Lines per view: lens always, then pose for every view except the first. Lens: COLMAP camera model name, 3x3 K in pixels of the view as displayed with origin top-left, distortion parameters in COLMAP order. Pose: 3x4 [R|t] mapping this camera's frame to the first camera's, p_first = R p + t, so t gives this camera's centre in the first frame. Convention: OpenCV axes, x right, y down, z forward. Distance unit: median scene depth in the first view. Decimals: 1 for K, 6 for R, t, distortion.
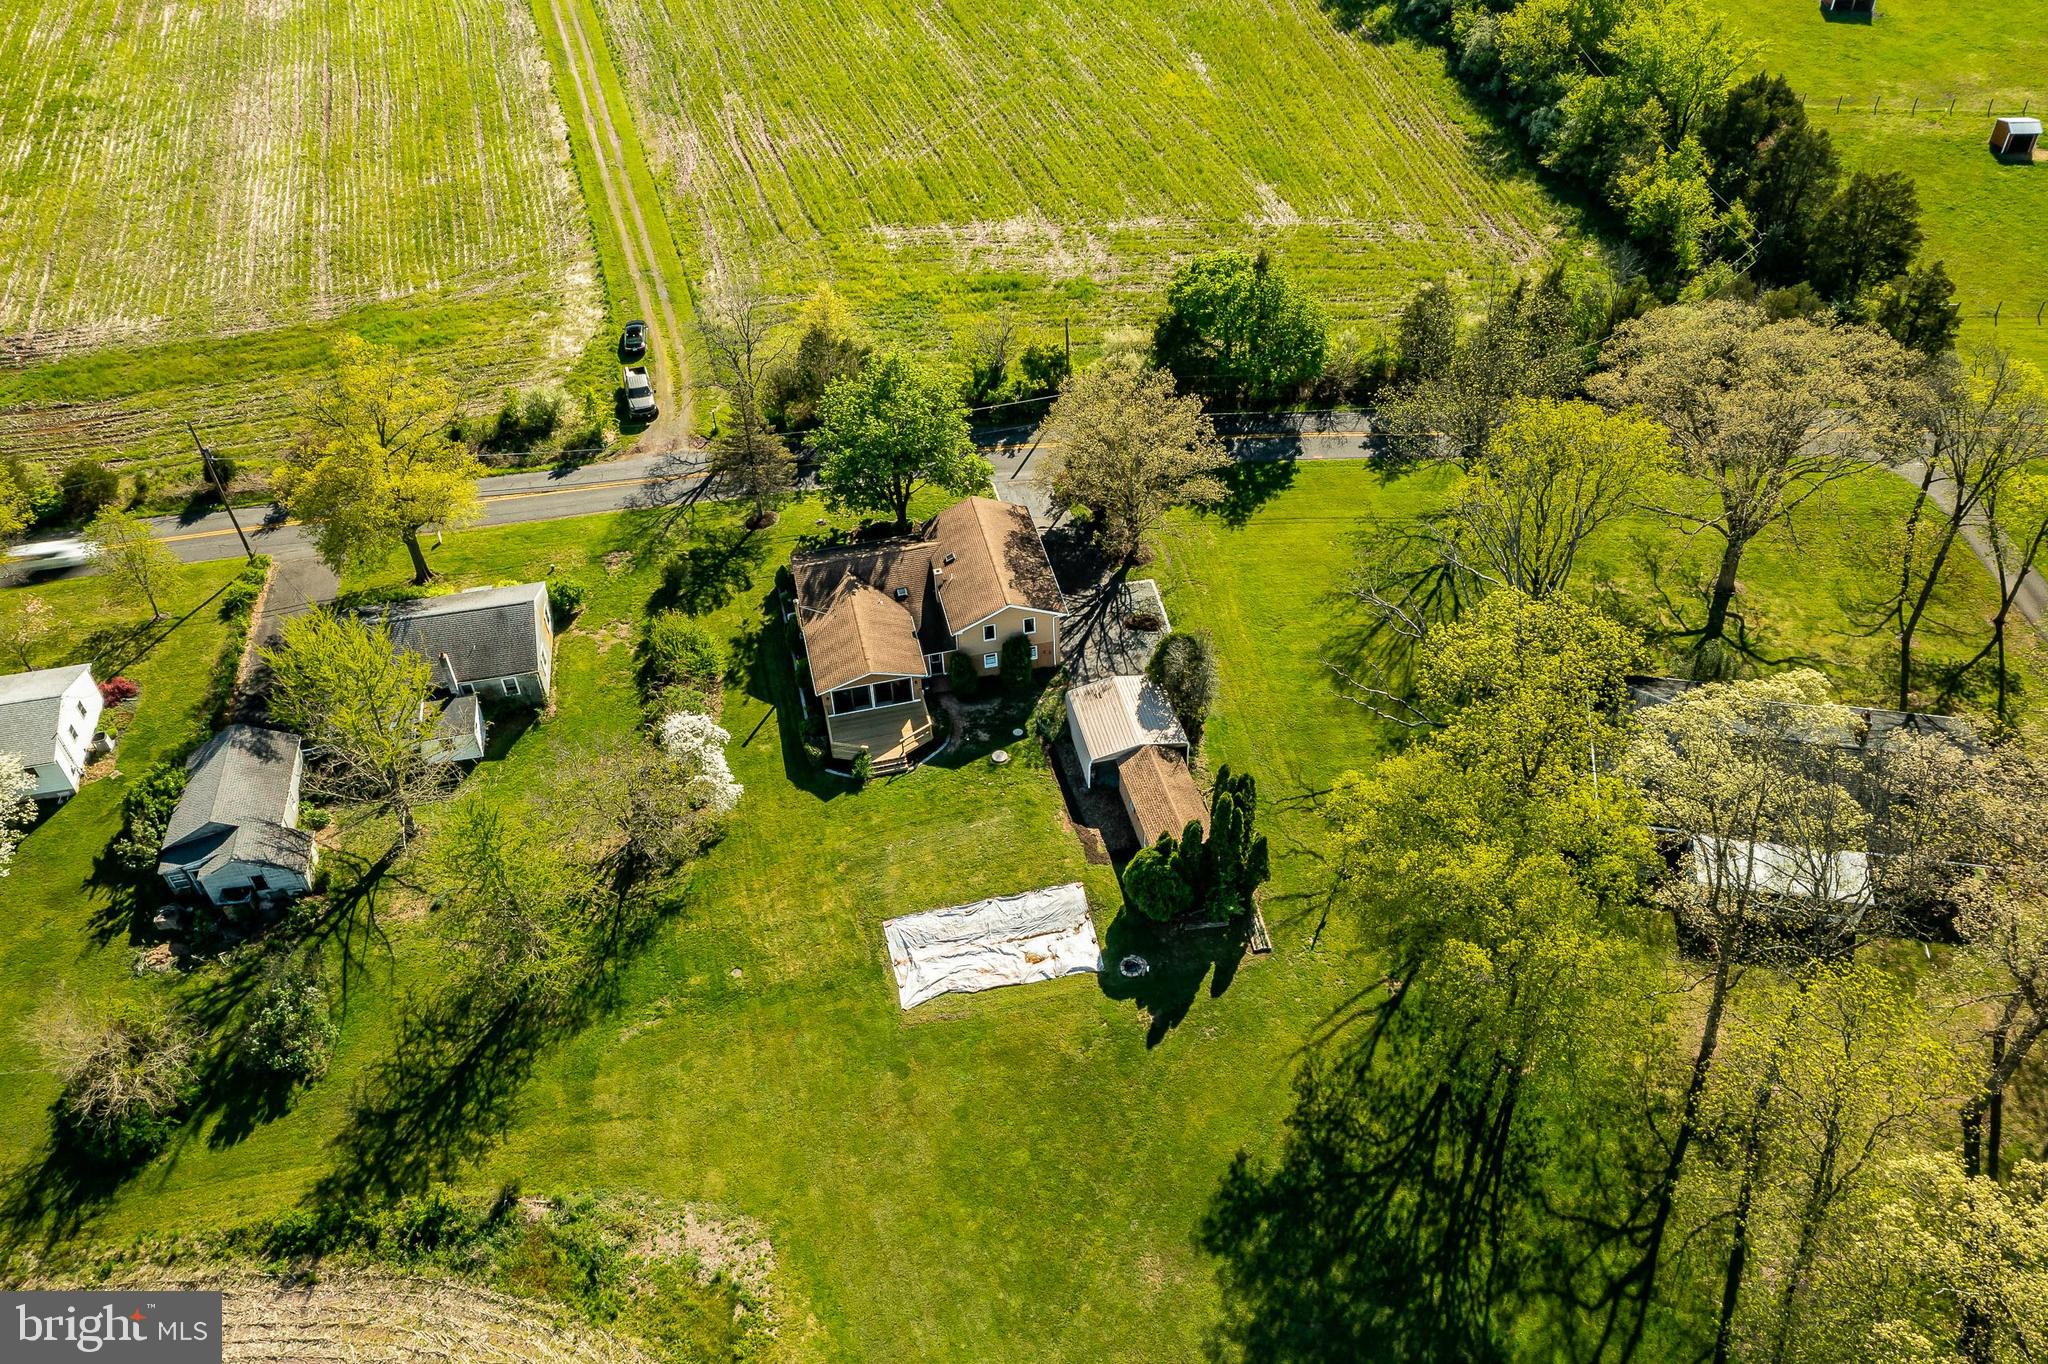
lens RADIAL K [[1626.1, 0, 1022.5], [0, 1626.1, 679.4], [0, 0, 1]] dist [-0.003606, 0.002106]
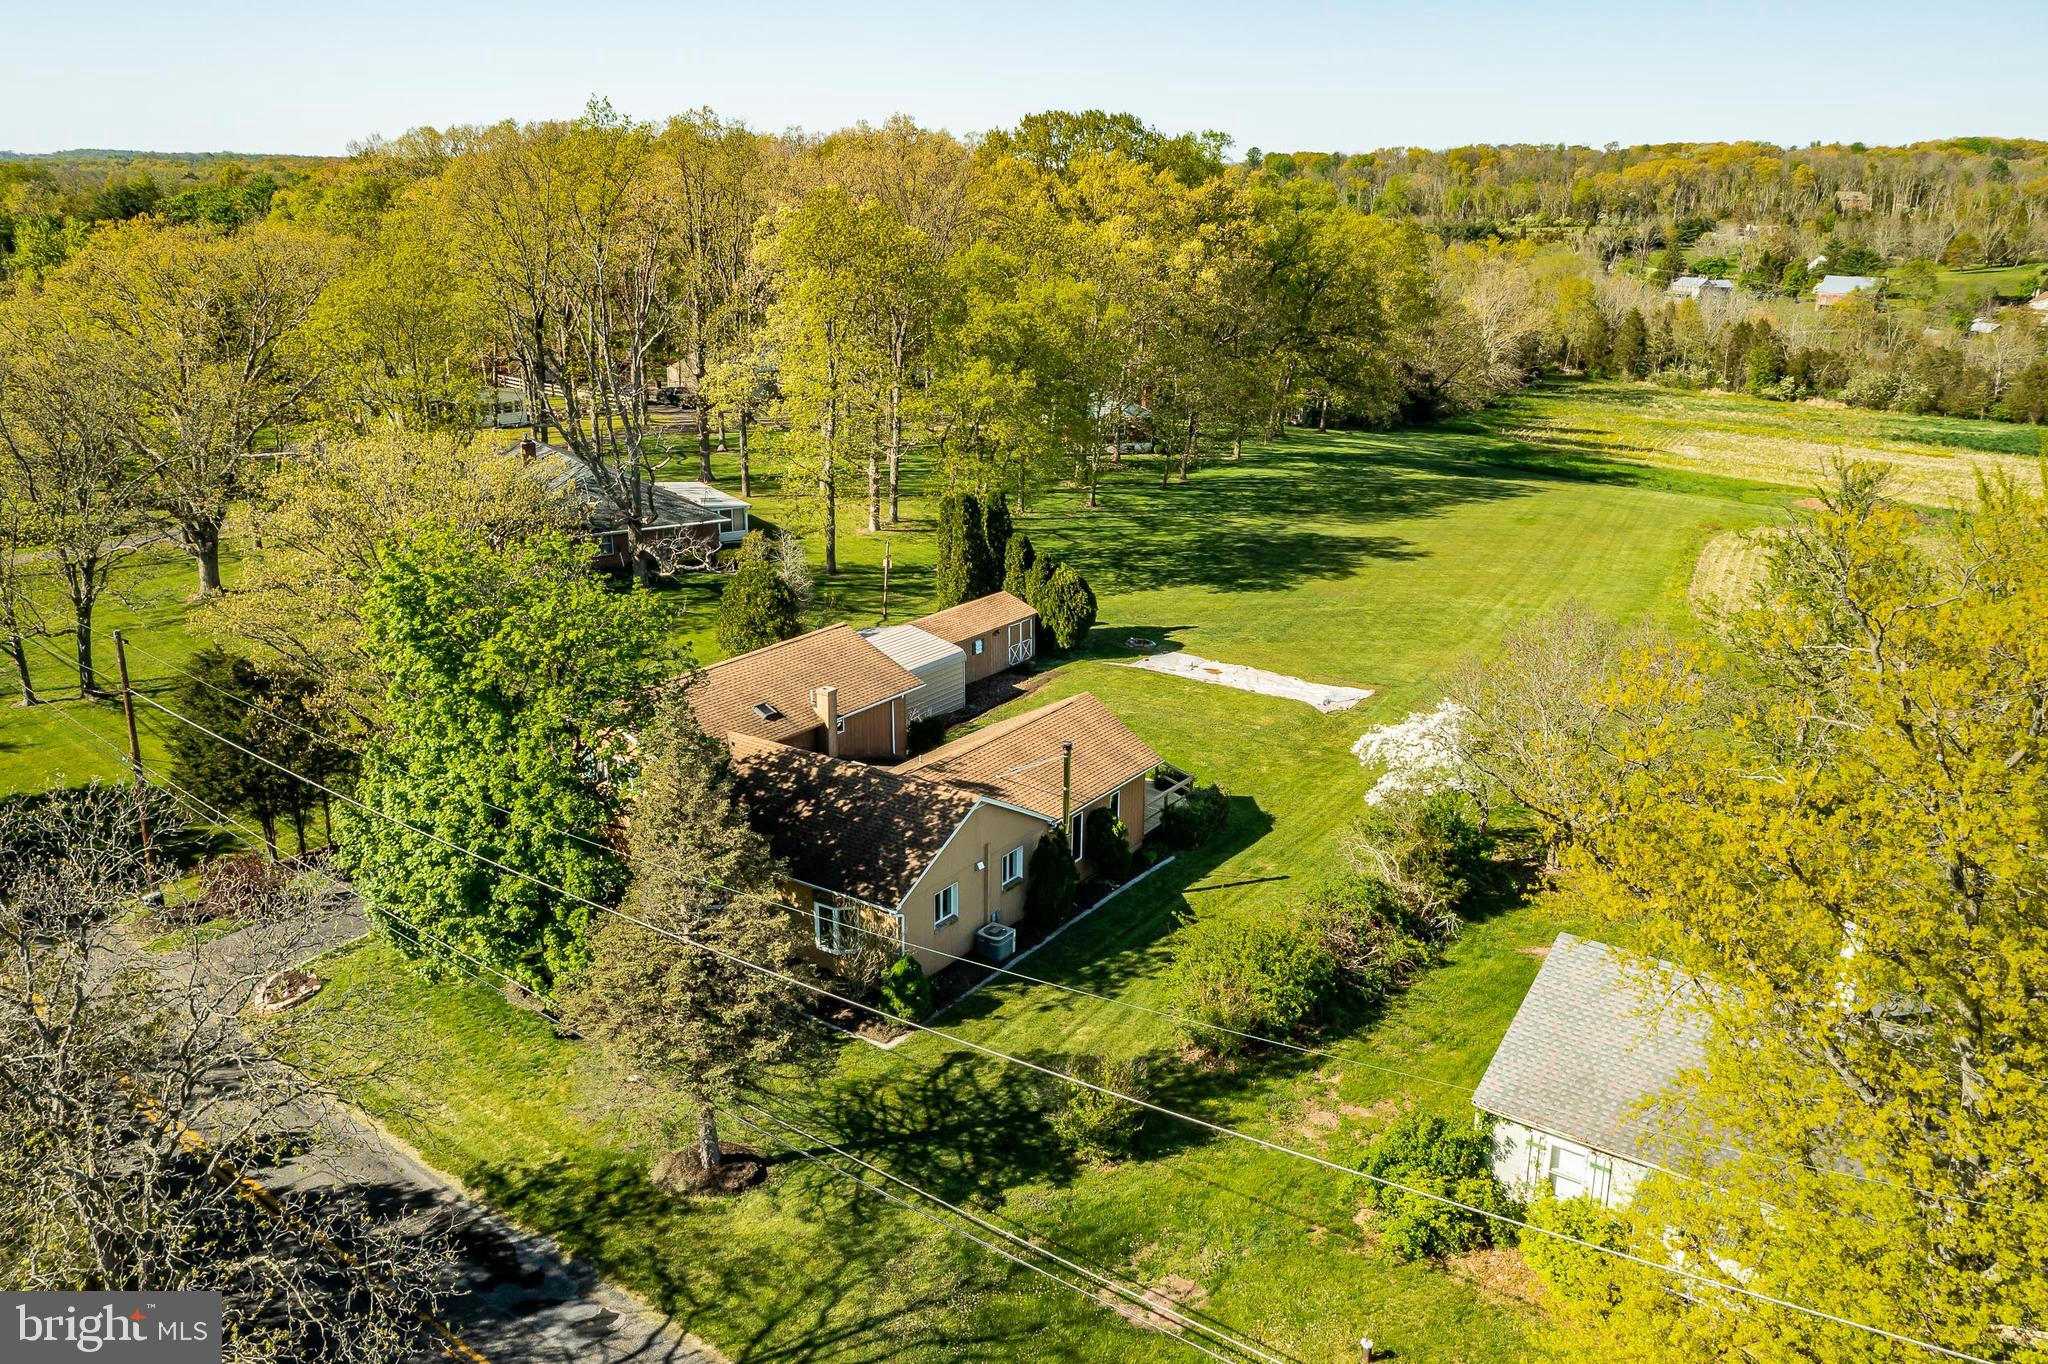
lens RADIAL K [[1626.1, 0, 1022.5], [0, 1626.1, 679.4], [0, 0, 1]] dist [-0.003606, 0.002106]
pose [[-0.676182, -0.203426, 0.708093, -0.524335], [0.500357, 0.578658, 0.644048, -0.418091], [-0.540760, 0.789793, -0.289492, 1.279063]]
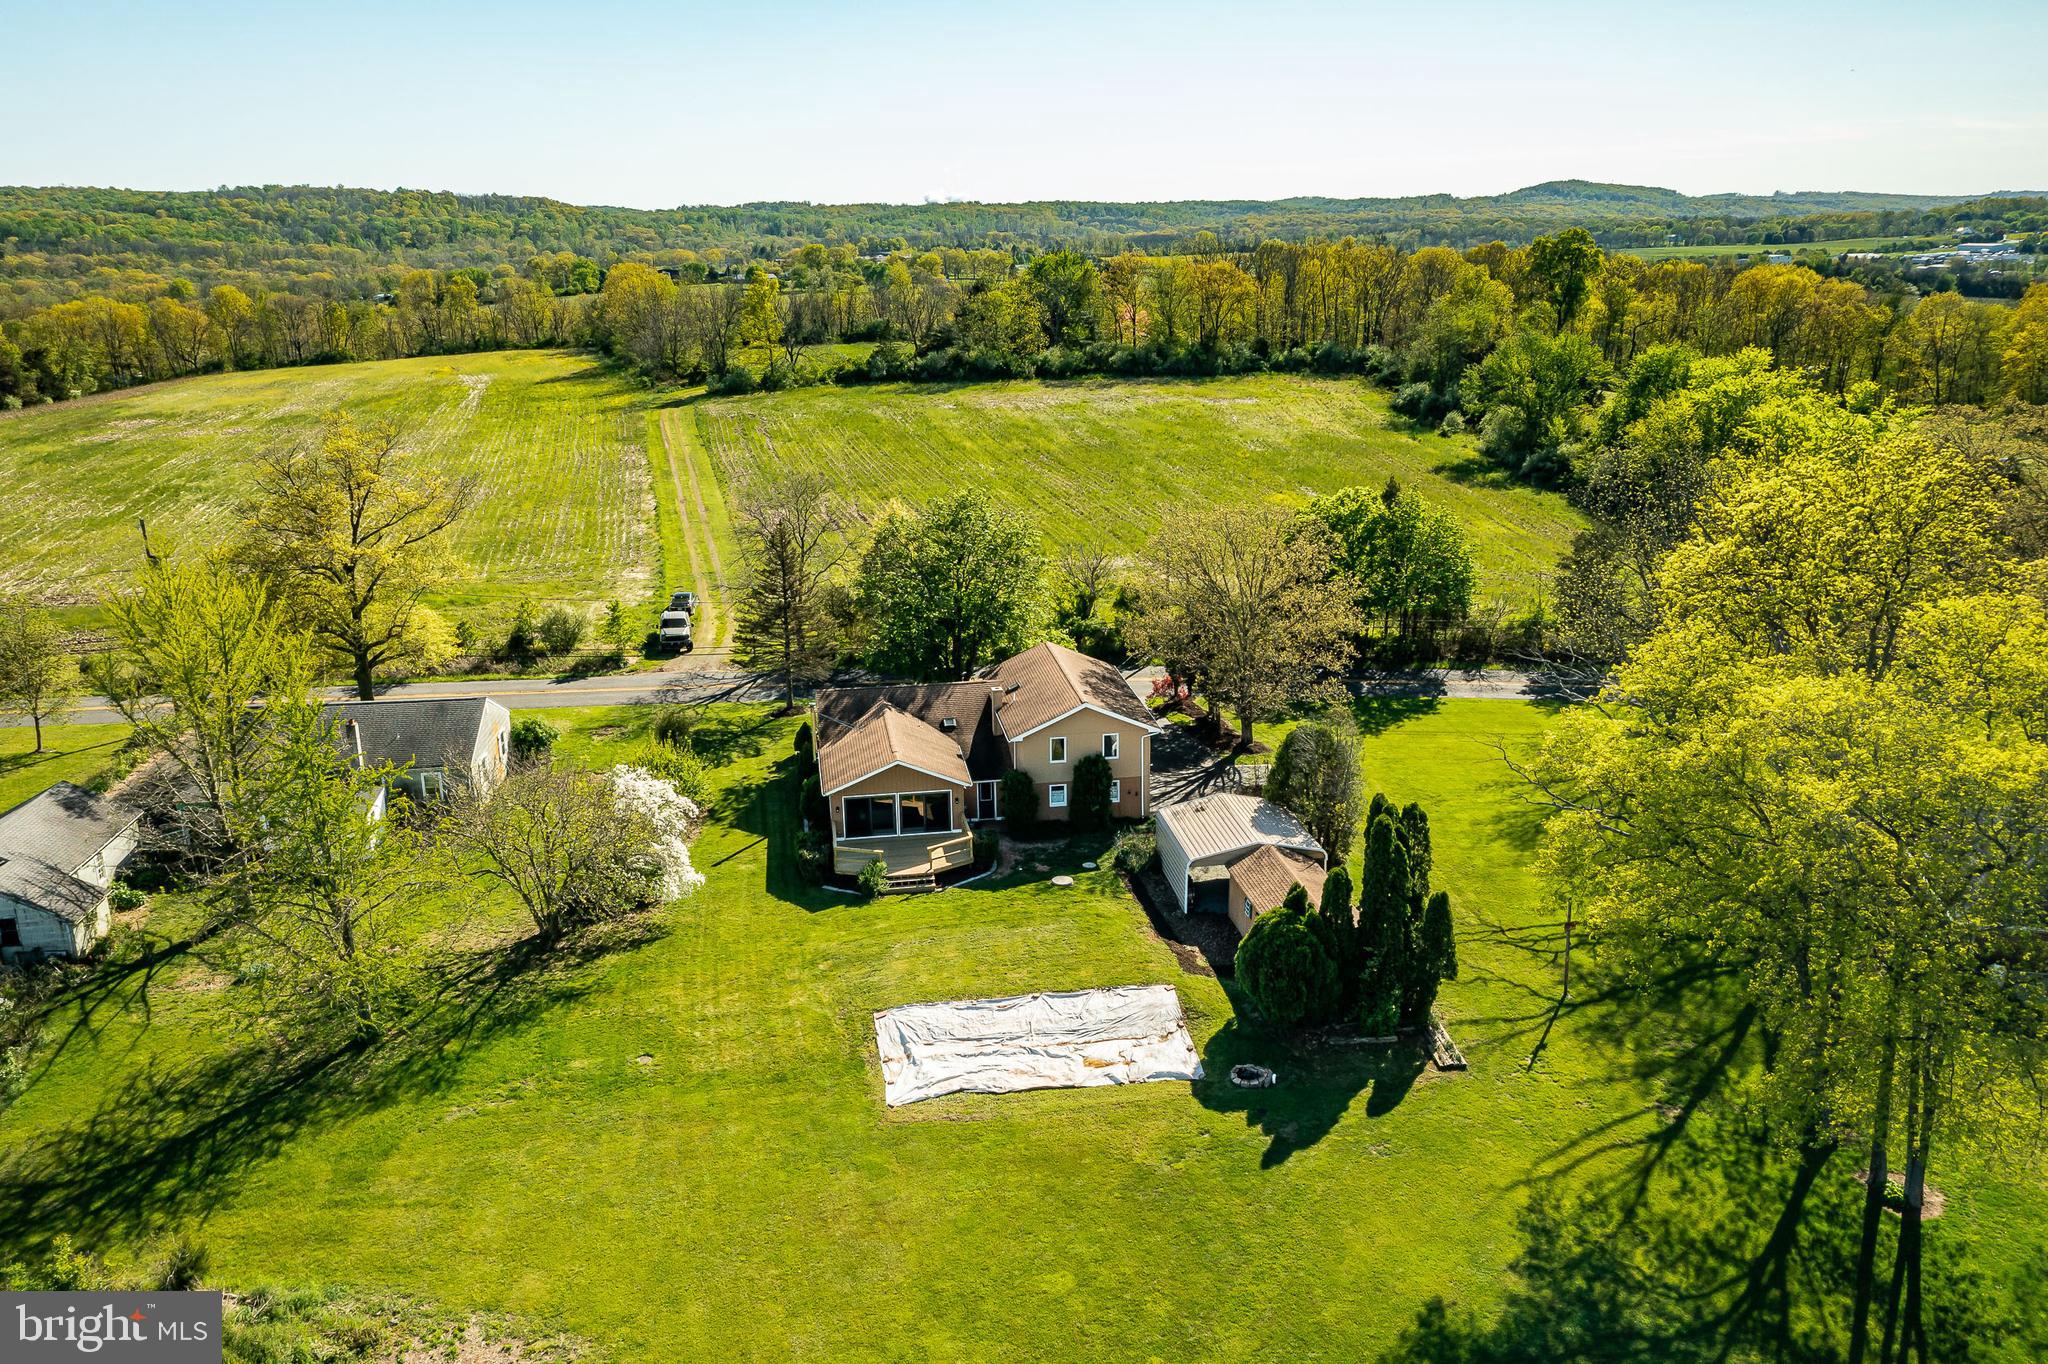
lens RADIAL K [[1622.0, 0, 1022.6], [0, 1622.0, 682.4], [0, 0, 1]] dist [0.001150, 0.004284]
pose [[0.997012, 0.039291, -0.066504, 0.014333], [-0.064597, 0.896184, -0.438955, 0.314712], [0.042353, 0.441940, 0.896044, 0.342134]]
